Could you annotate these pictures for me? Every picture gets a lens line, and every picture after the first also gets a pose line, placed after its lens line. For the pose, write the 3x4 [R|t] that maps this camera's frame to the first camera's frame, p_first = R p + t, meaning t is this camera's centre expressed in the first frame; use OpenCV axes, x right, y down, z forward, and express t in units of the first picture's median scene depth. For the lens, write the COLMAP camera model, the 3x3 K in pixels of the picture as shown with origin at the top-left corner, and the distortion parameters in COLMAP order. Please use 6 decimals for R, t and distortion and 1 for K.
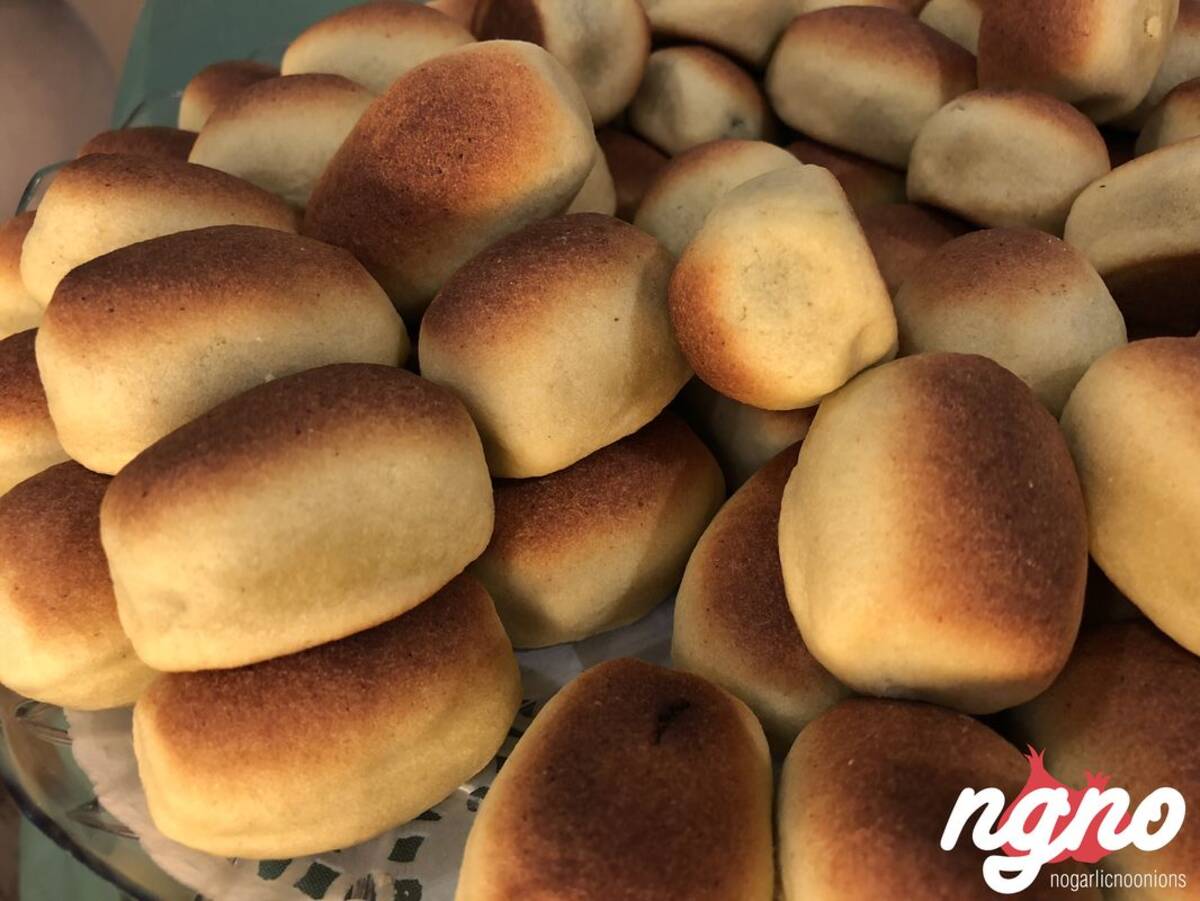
lens RADIAL K [[1008.0, 0, 613.0], [0, 1008.0, 437.9], [0, 0, 1]] dist [0.020785, -0.027946]
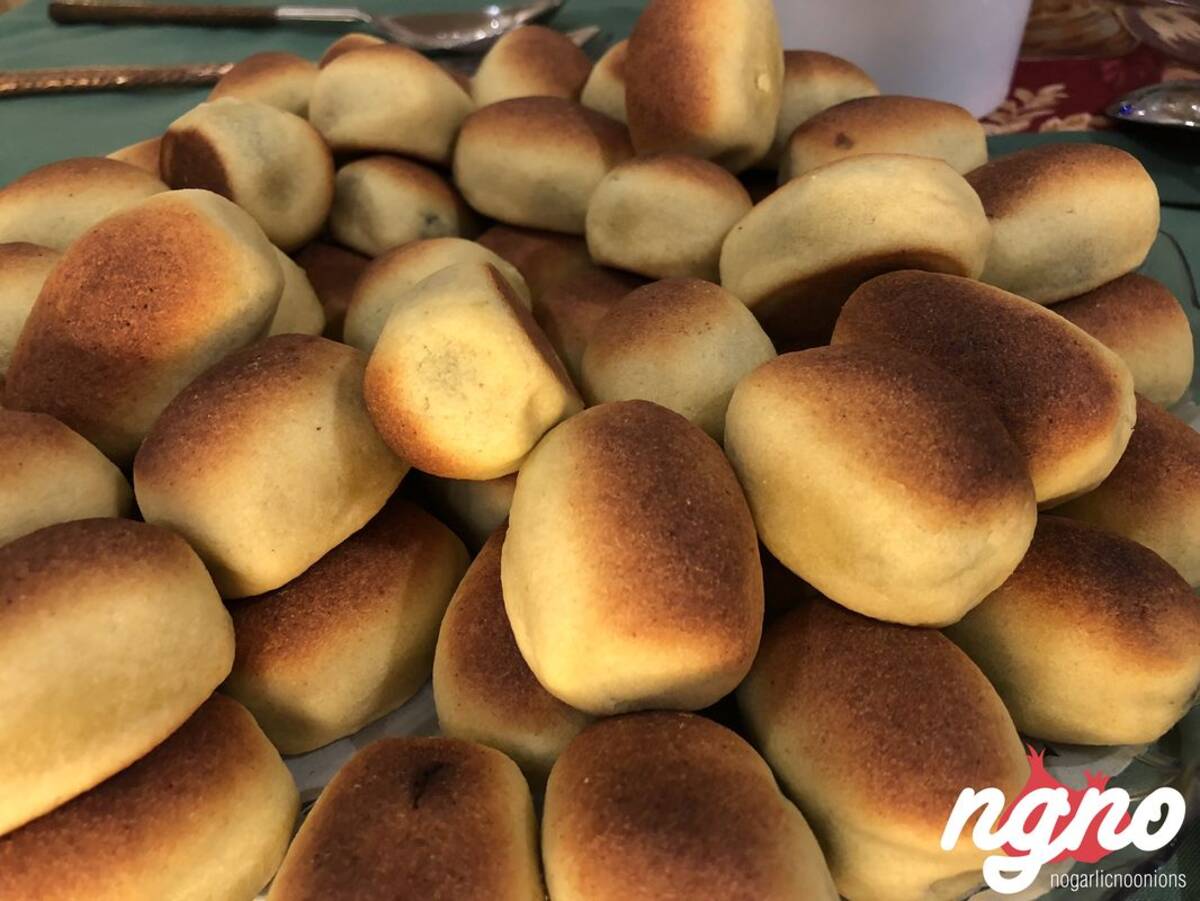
lens RADIAL K [[1008.0, 0, 593.4], [0, 1008.0, 441.0], [0, 0, 1]] dist [0.020785, -0.027946]
pose [[0.966366, -0.200871, 0.160585, 0.118180], [0.210537, 0.976529, -0.045457, 0.005940], [-0.147685, 0.077737, 0.985975, -0.114630]]
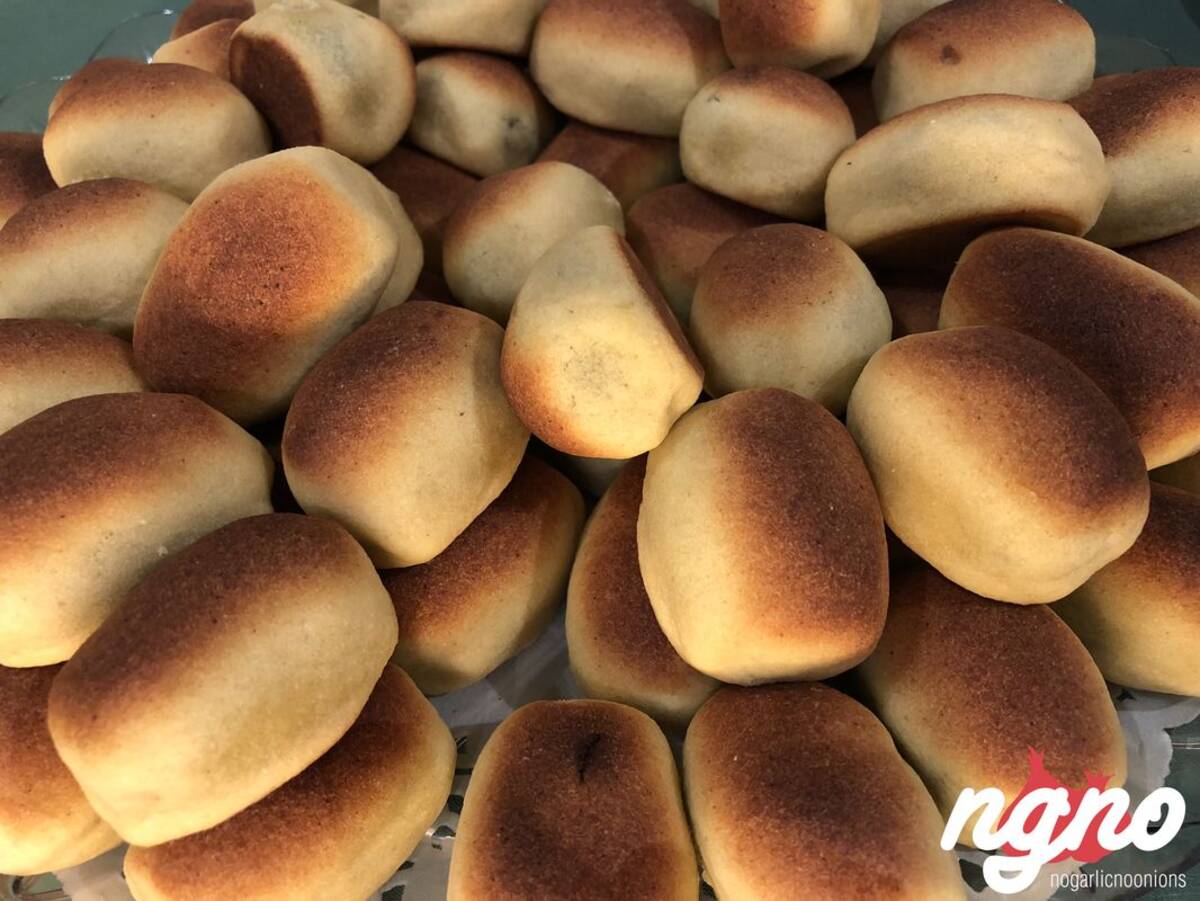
lens RADIAL K [[1008.0, 0, 607.6], [0, 1008.0, 430.5], [0, 0, 1]] dist [0.020785, -0.027946]
pose [[0.964099, -0.231246, 0.130532, 0.010737], [0.209986, 0.964807, 0.158280, -0.258612], [-0.162540, -0.125187, 0.978728, -0.127377]]
